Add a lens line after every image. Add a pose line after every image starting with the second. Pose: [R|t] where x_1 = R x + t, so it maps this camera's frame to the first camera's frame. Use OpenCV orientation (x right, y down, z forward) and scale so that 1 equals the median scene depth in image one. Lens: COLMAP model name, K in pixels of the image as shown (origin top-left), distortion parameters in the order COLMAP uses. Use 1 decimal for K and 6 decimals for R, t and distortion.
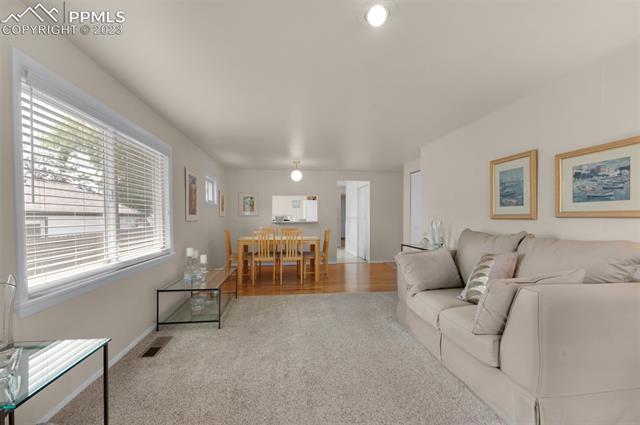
lens RADIAL K [[274.8, 0, 320.0], [0, 274.8, 212.5], [0, 0, 1]] dist [0.000927, -0.000156]
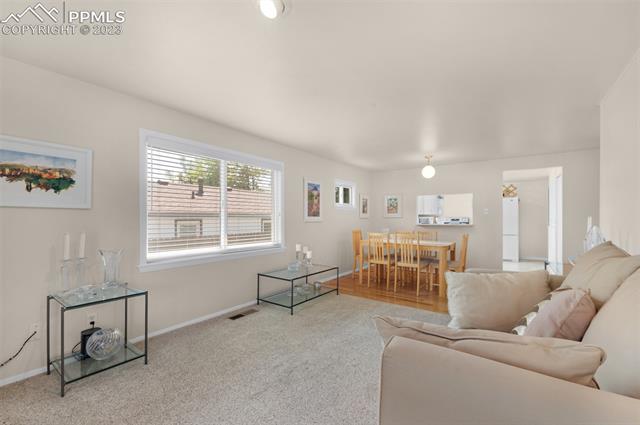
lens RADIAL K [[274.8, 0, 320.0], [0, 274.8, 212.5], [0, 0, 1]] dist [0.000927, -0.000156]
pose [[0.723916, -0.013072, -0.689764, 0.461178], [0.006838, 0.999907, -0.011774, 0.005387], [0.689854, 0.003807, 0.723939, 0.213592]]
